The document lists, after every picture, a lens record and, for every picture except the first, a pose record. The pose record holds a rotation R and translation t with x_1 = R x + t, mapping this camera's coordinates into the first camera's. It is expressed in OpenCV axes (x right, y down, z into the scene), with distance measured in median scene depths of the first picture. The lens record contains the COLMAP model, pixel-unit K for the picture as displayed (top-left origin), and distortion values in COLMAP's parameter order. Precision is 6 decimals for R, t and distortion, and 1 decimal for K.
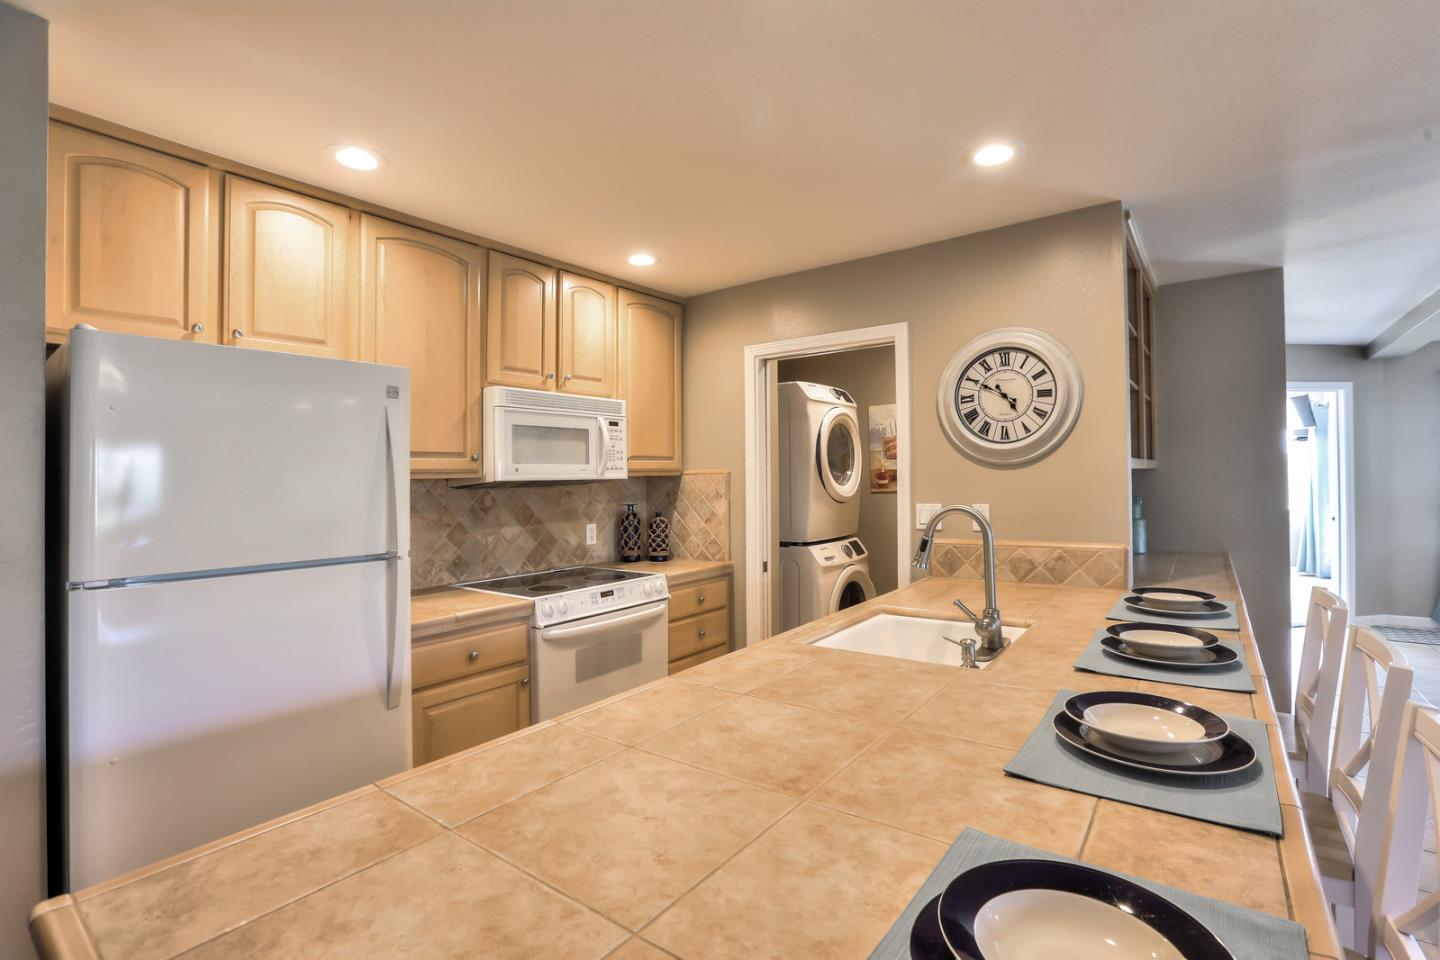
lens RADIAL K [[659.0, 0, 718.0], [0, 659.0, 475.0], [0, 0, 1]] dist [-0.031541, 0.000048]
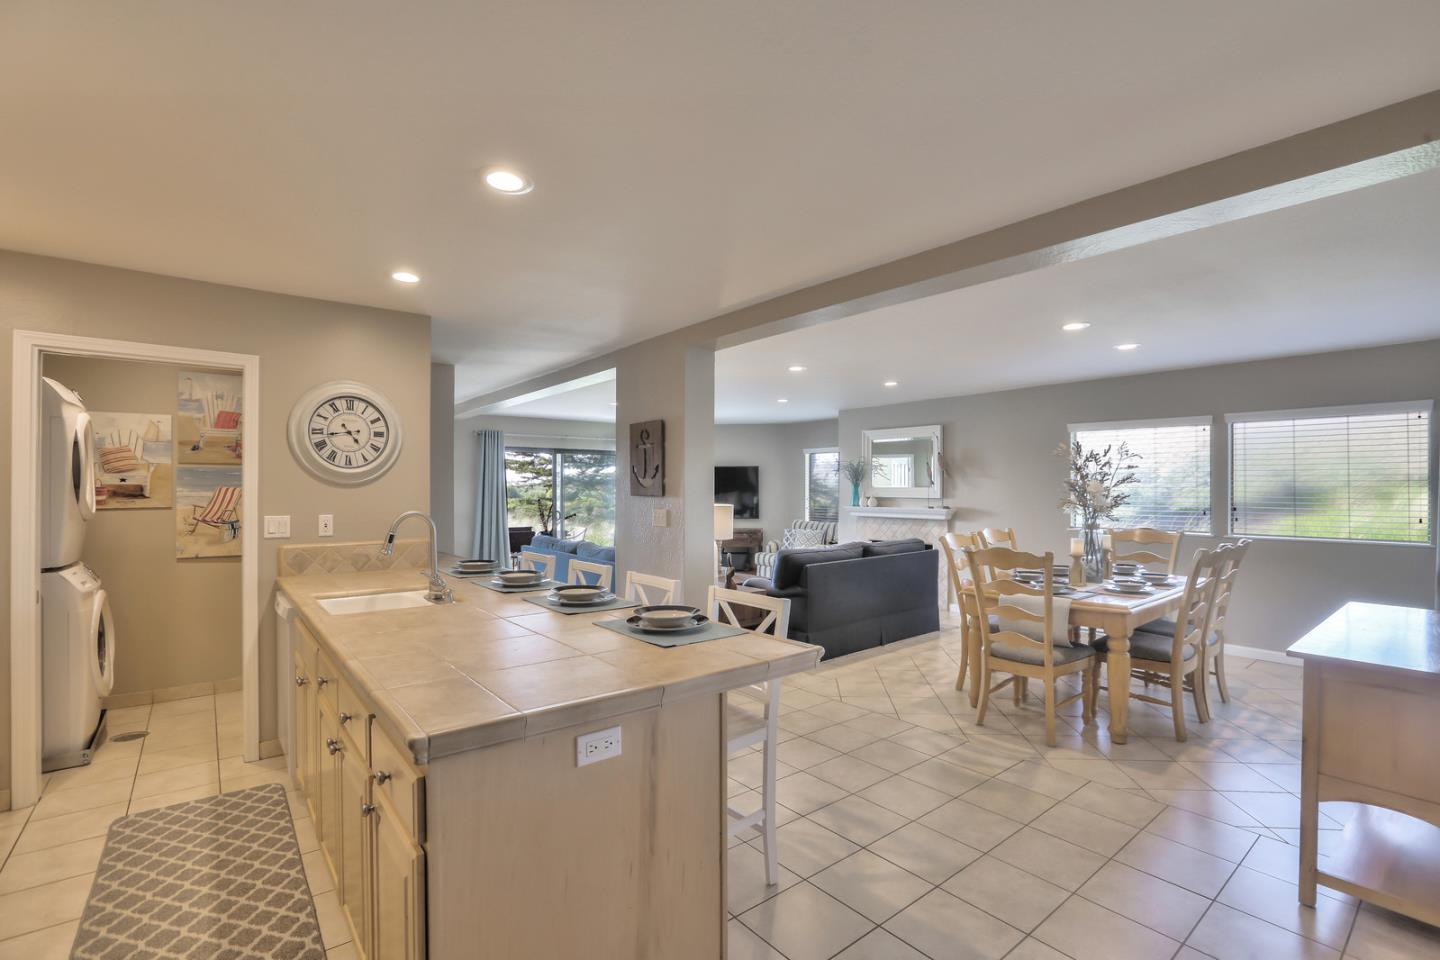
lens RADIAL K [[659.0, 0, 724.7], [0, 659.0, 487.7], [0, 0, 1]] dist [-0.031541, 0.000048]
pose [[0.236783, 0.023984, 0.971267, -0.654656], [-0.010449, 0.999700, -0.022139, 0.011935], [-0.971506, -0.004907, 0.236962, -0.051155]]
